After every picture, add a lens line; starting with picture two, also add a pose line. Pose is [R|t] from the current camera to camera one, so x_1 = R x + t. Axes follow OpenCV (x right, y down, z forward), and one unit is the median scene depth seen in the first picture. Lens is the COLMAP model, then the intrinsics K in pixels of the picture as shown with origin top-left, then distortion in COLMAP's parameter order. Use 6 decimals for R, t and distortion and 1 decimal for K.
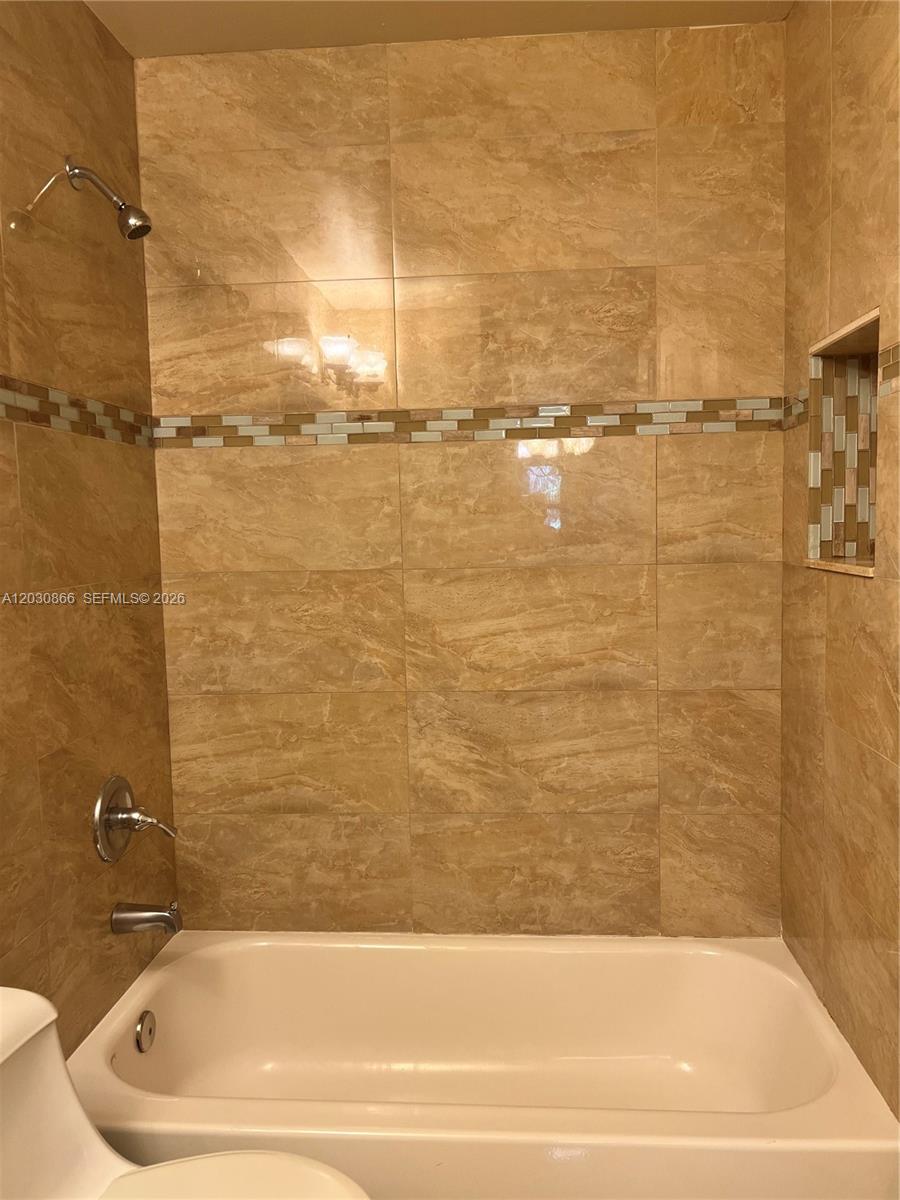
lens RADIAL K [[890.1, 0, 460.4], [0, 890.1, 590.9], [0, 0, 1]] dist [0.055334, -0.073964]
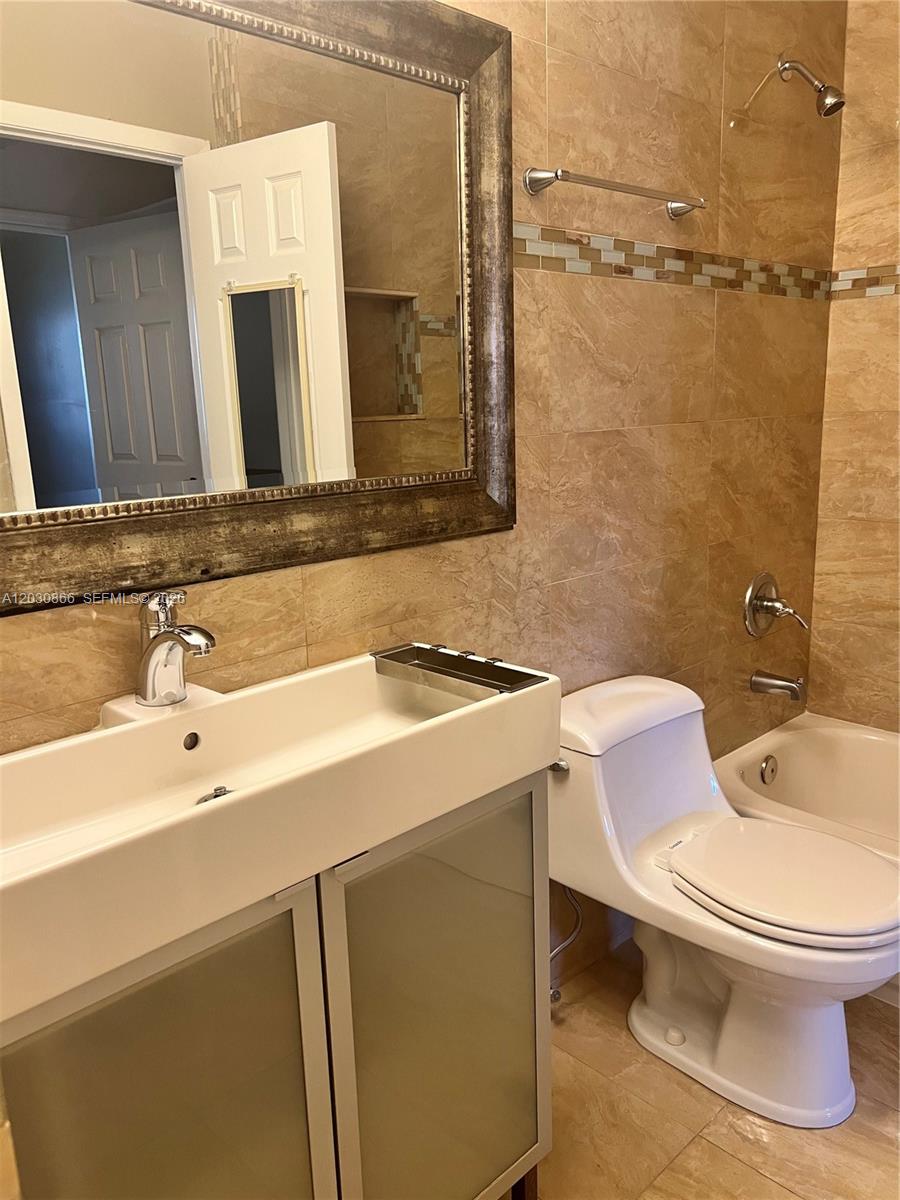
lens RADIAL K [[890.1, 0, 460.4], [0, 890.1, 590.9], [0, 0, 1]] dist [0.055334, -0.073964]
pose [[0.741253, 0.148718, -0.654544, 0.116832], [-0.042955, 0.983658, 0.174850, 0.026122], [0.669850, -0.101492, 0.735527, -0.203700]]
